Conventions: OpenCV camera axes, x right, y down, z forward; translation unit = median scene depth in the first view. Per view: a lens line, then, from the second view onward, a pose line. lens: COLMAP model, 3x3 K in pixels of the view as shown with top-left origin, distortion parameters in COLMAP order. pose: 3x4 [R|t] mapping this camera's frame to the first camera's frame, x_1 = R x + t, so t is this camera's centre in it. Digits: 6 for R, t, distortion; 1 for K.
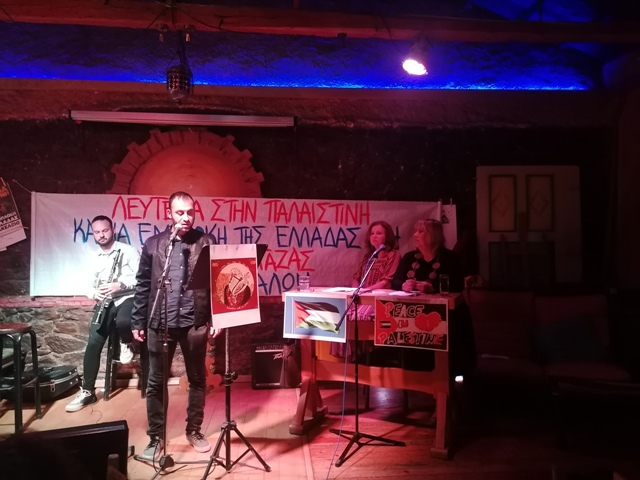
lens RADIAL K [[495.4, 0, 321.9], [0, 495.4, 236.3], [0, 0, 1]] dist [0.131454, -0.154192]
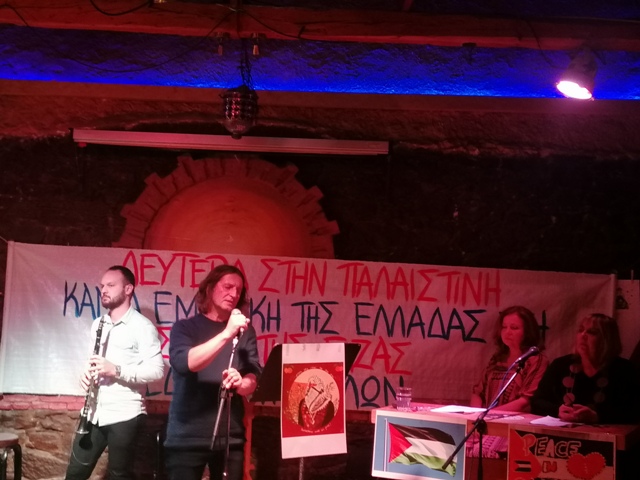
lens RADIAL K [[901.0, 0, 320.0], [0, 901.0, 240.0], [0, 0, 1]] dist [0.095561, -0.040343]
pose [[0.995005, 0.033230, -0.094132, -0.029241], [-0.038340, 0.997858, -0.053000, -0.038838], [0.092169, 0.056345, 0.994148, -0.197253]]
